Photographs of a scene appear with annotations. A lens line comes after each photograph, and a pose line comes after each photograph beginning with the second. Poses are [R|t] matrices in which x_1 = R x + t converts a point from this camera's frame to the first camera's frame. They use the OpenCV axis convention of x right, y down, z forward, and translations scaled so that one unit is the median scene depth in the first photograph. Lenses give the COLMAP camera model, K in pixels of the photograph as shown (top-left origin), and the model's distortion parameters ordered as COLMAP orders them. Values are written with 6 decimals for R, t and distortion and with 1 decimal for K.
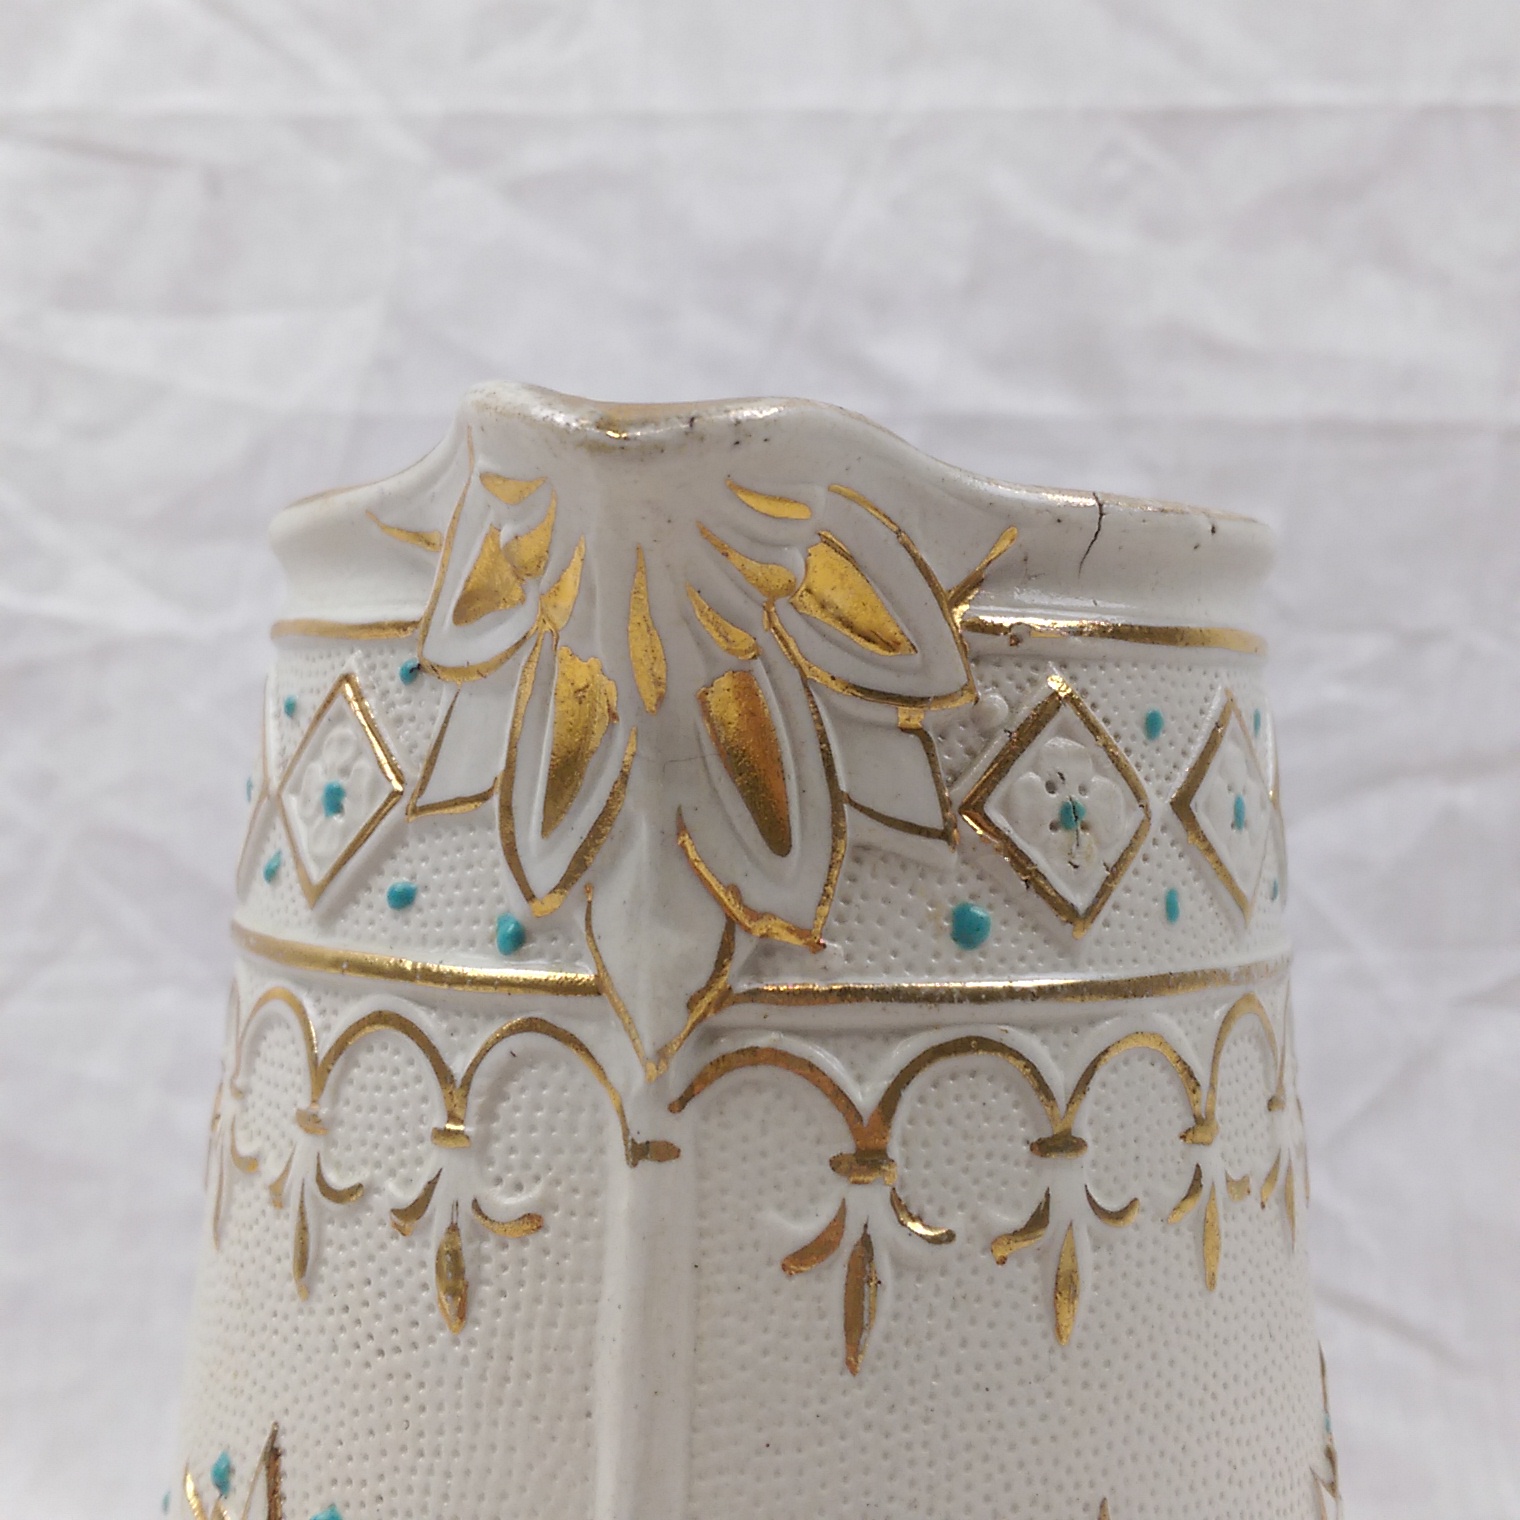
lens RADIAL K [[1969.3, 0, 767.7], [0, 1969.3, 749.9], [0, 0, 1]] dist [0.138460, -0.260542]
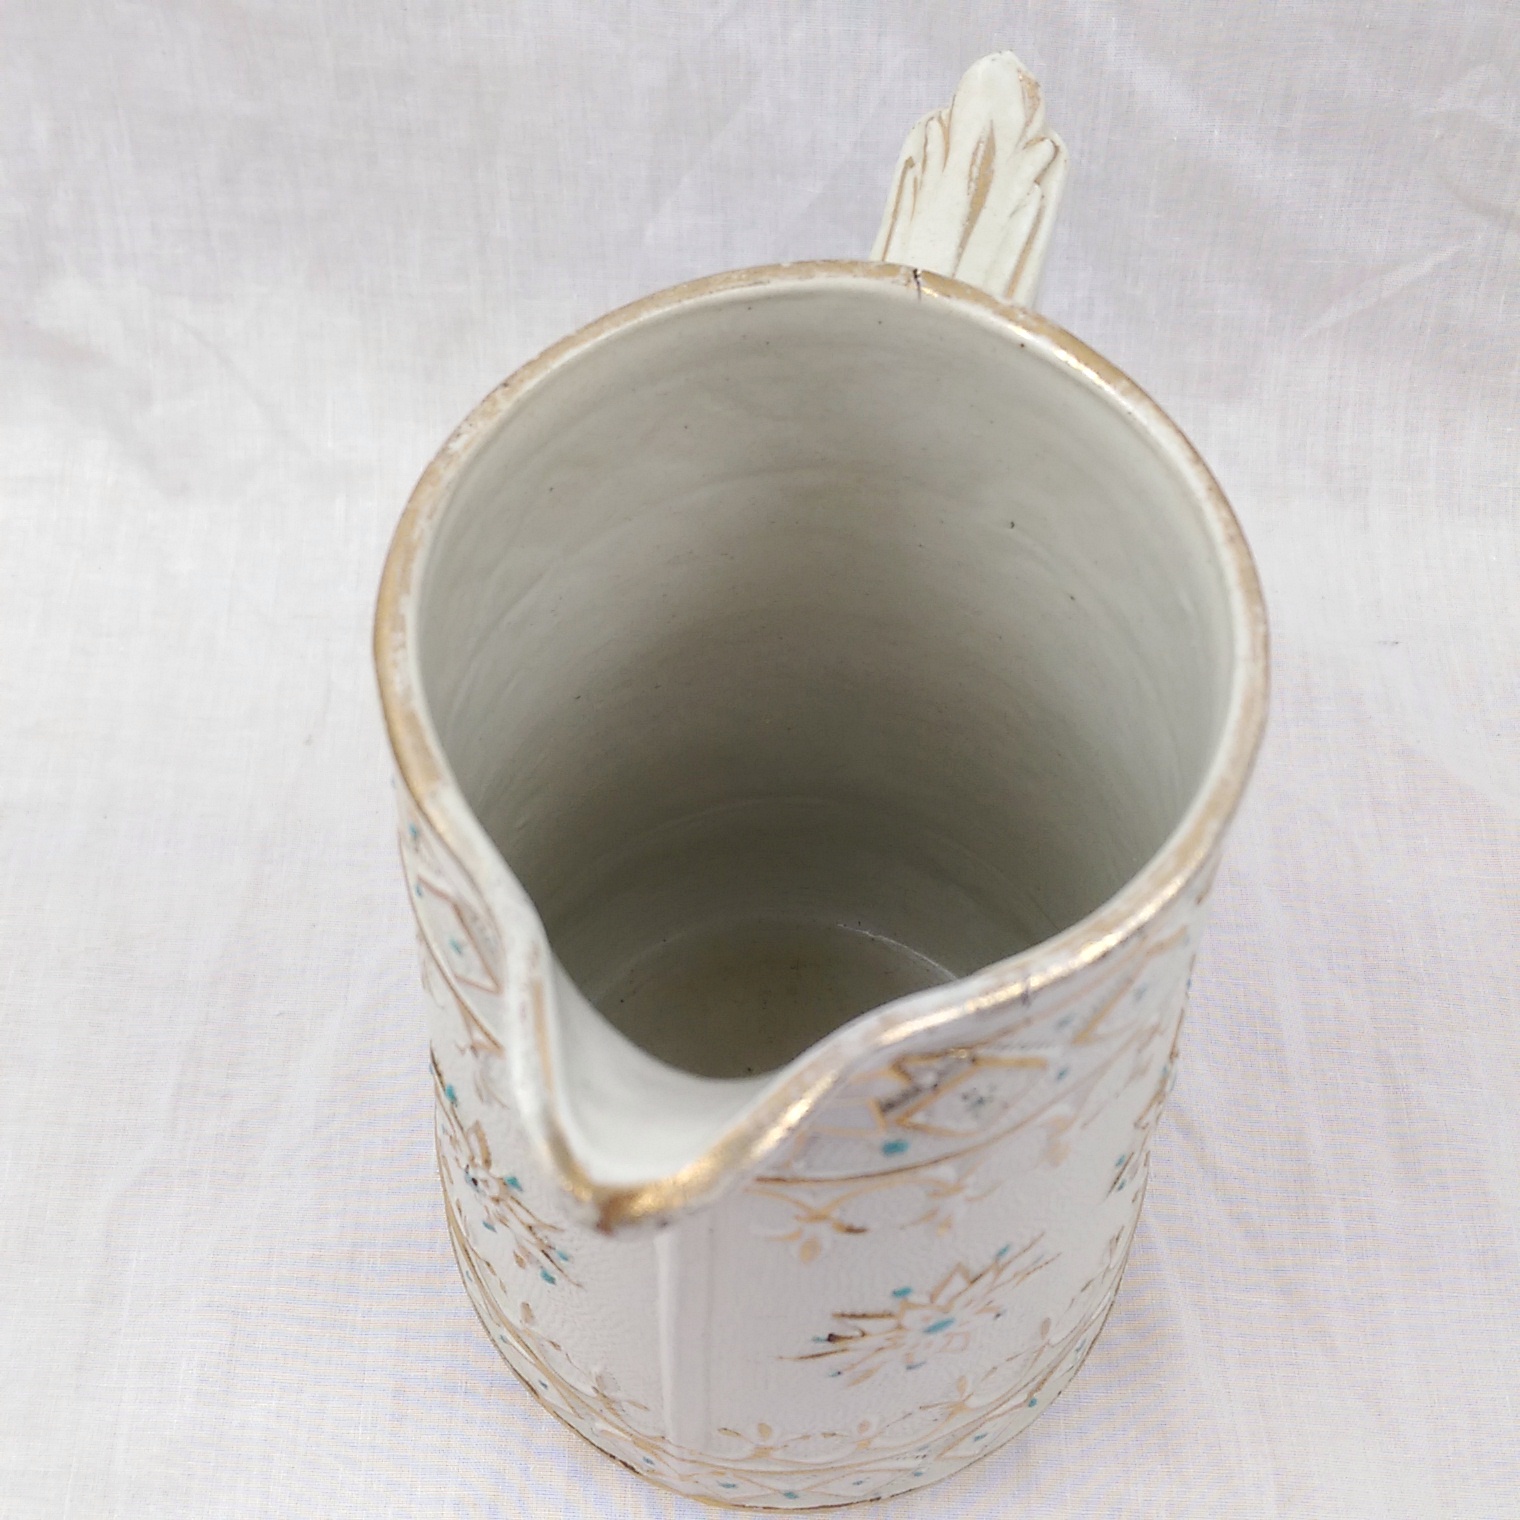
lens RADIAL K [[1969.3, 0, 767.7], [0, 1969.3, 749.9], [0, 0, 1]] dist [0.138460, -0.260542]
pose [[0.989411, 0.121947, -0.078705, 0.086132], [0.006004, 0.507418, 0.861679, -1.298962], [0.145015, -0.853028, 0.501313, 0.494733]]
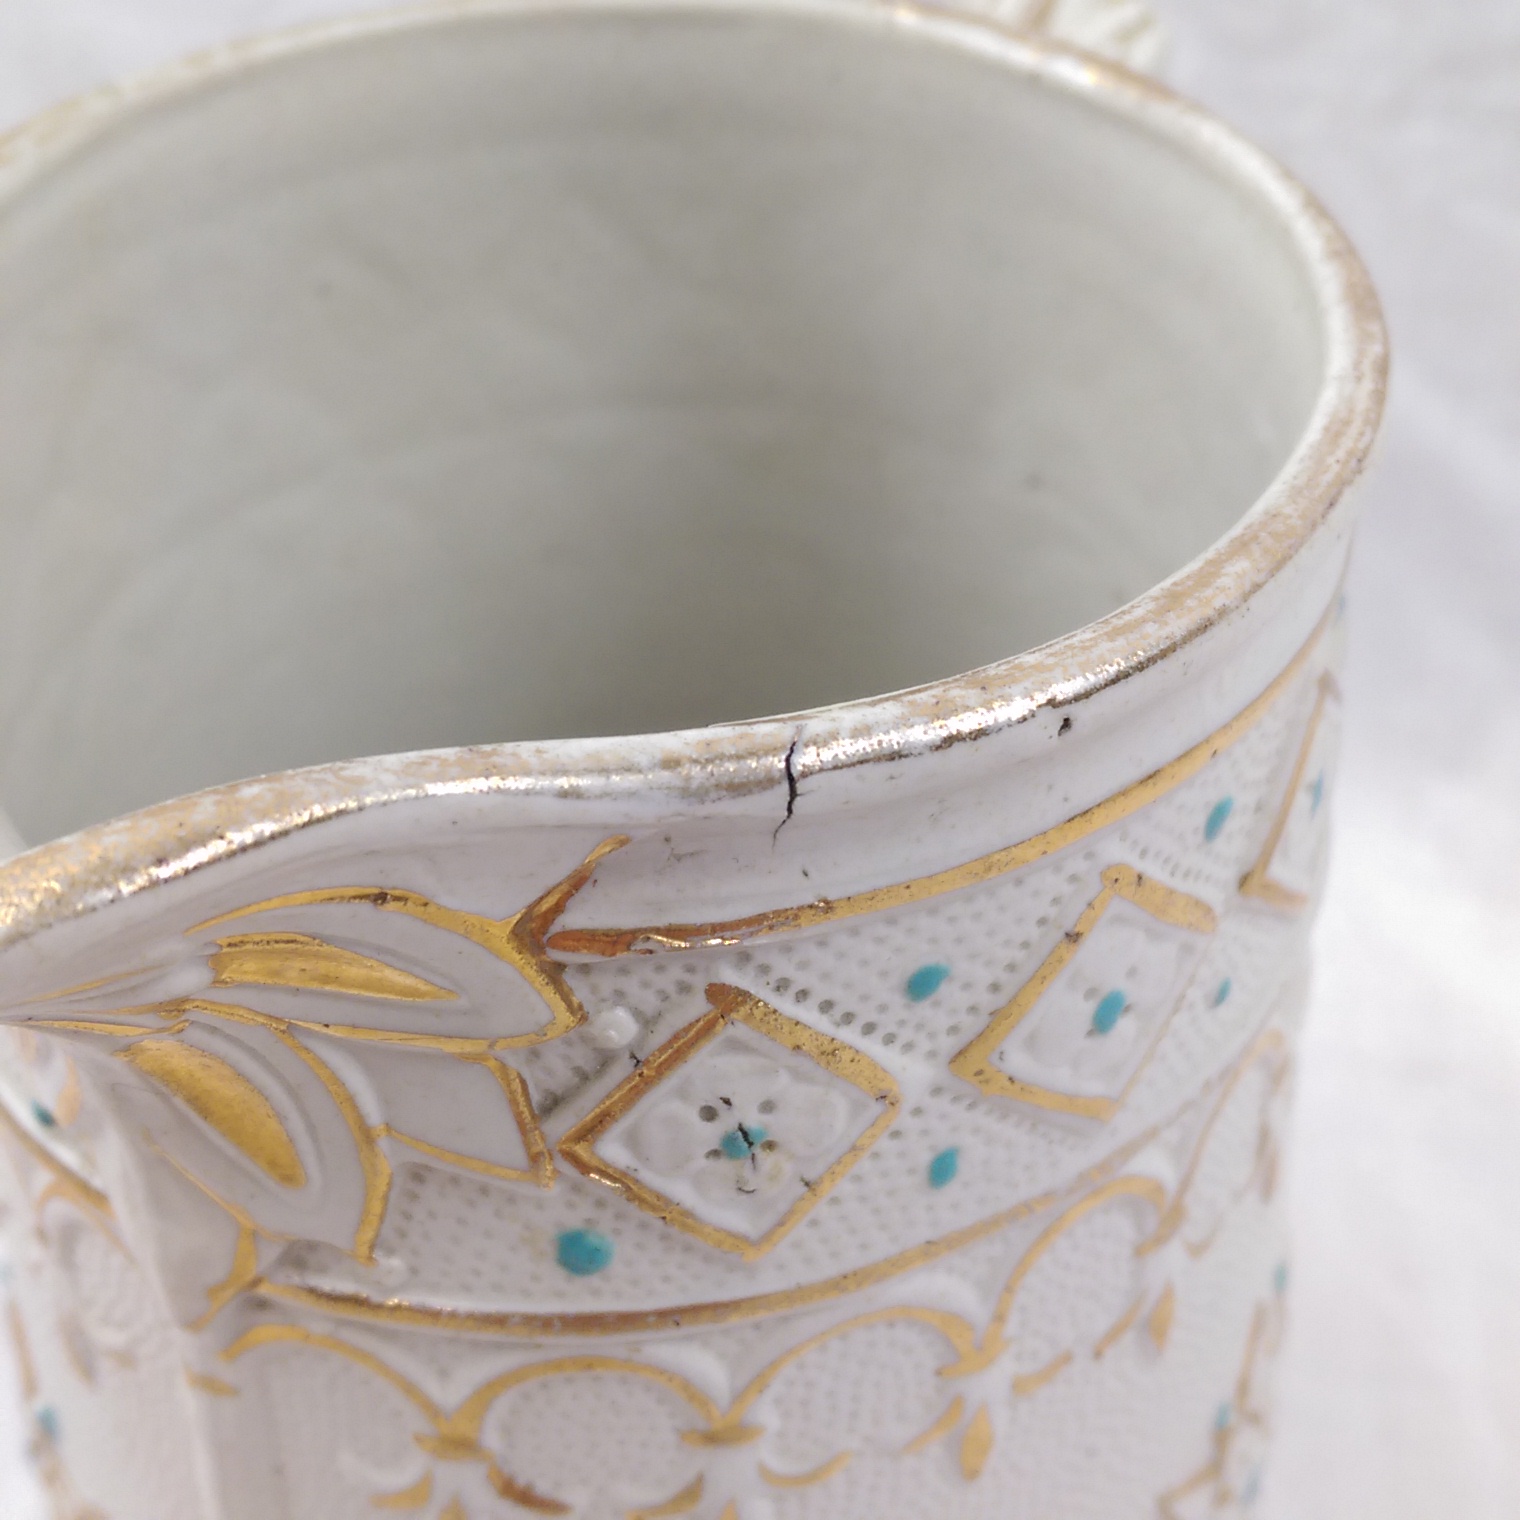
lens RADIAL K [[2034.0, 0, 759.9], [0, 2034.0, 732.5], [0, 0, 1]] dist [0.025271, -0.024017]
pose [[0.948383, 0.186911, -0.256193, 0.314026], [0.016138, 0.778361, 0.627610, -0.518439], [0.316718, -0.599348, 0.735168, 0.574458]]
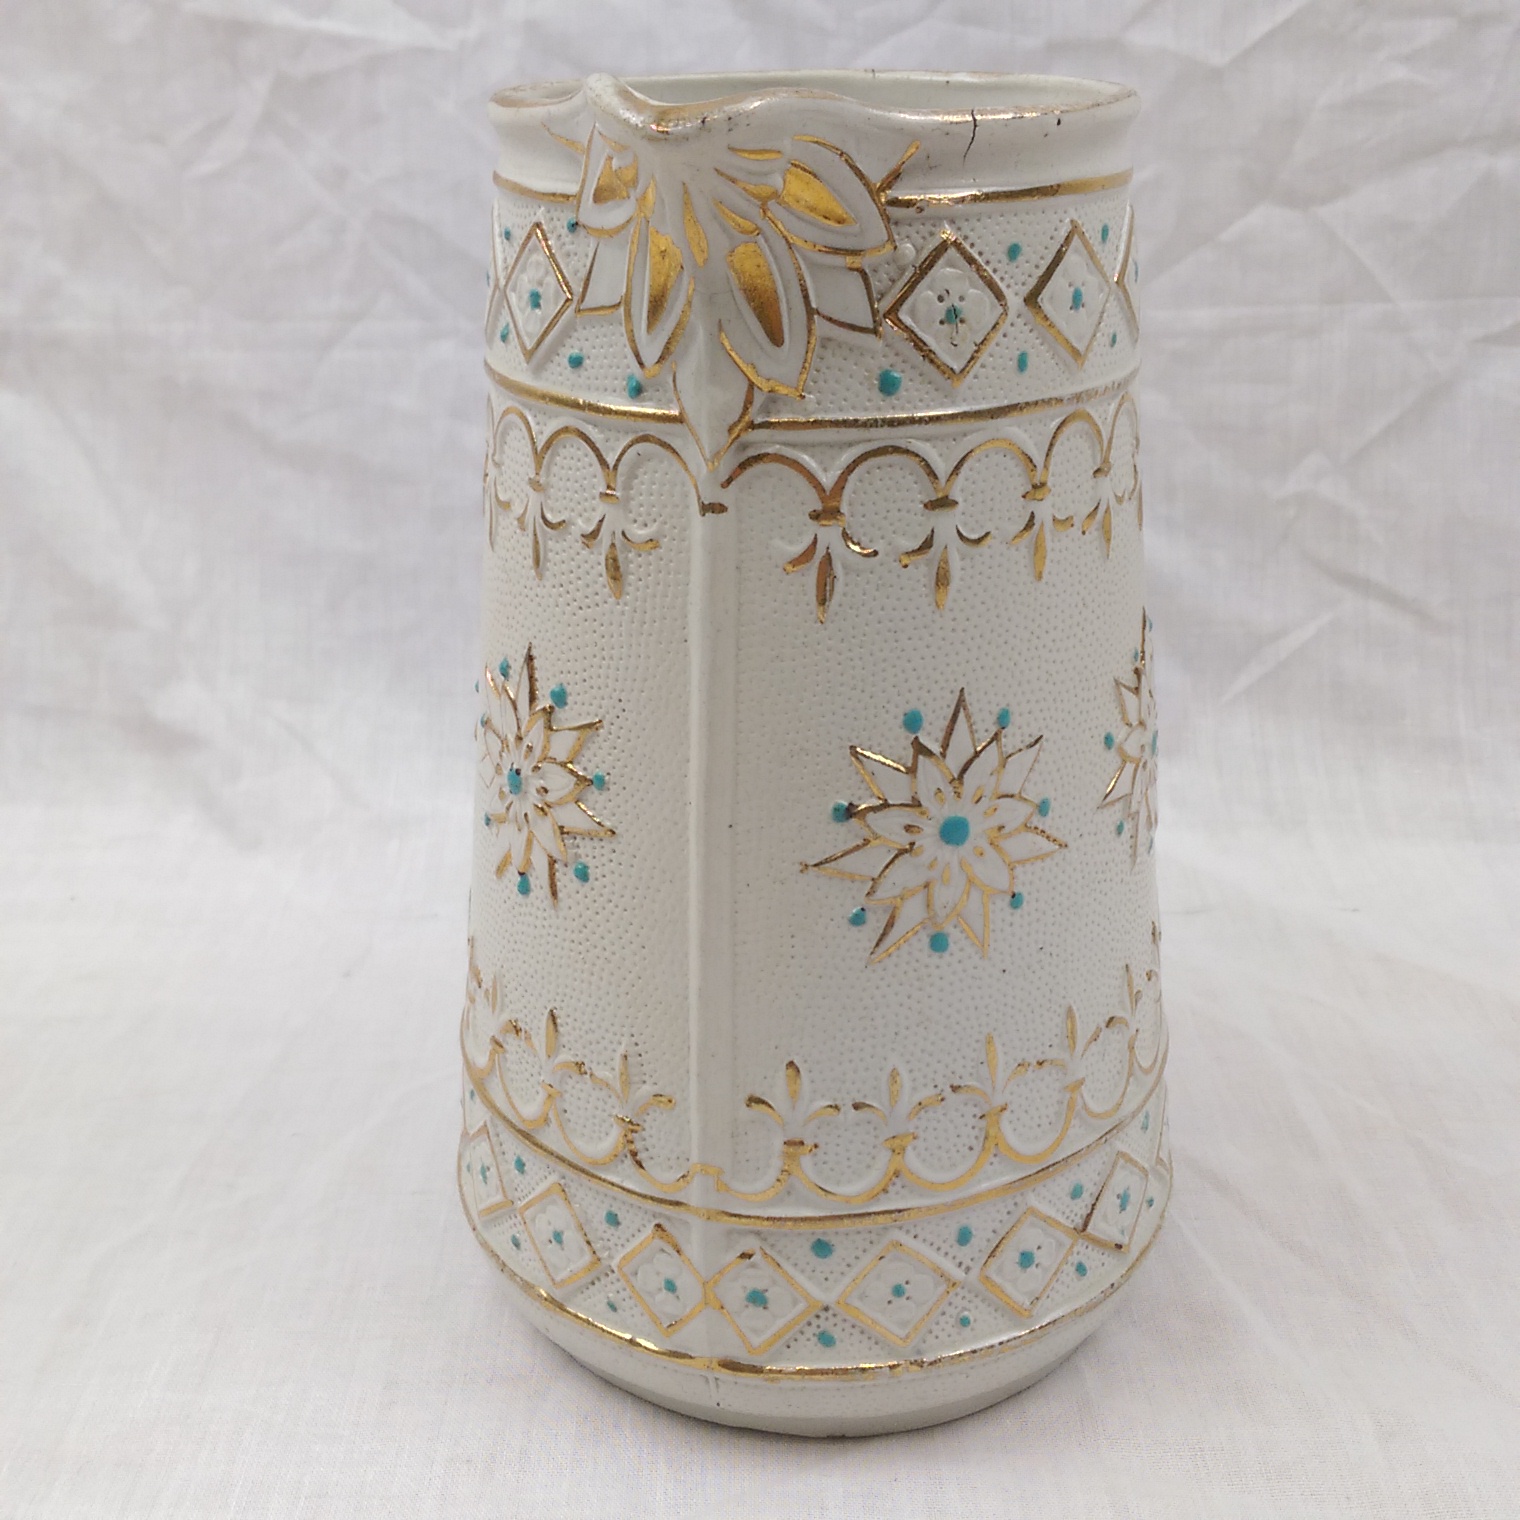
lens RADIAL K [[1969.3, 0, 767.7], [0, 1969.3, 749.9], [0, 0, 1]] dist [0.138460, -0.260542]
pose [[0.991241, 0.022502, -0.130137, 0.227699], [0.025100, 0.935322, 0.352907, -0.226385], [0.129661, -0.353083, 0.926564, -0.751903]]
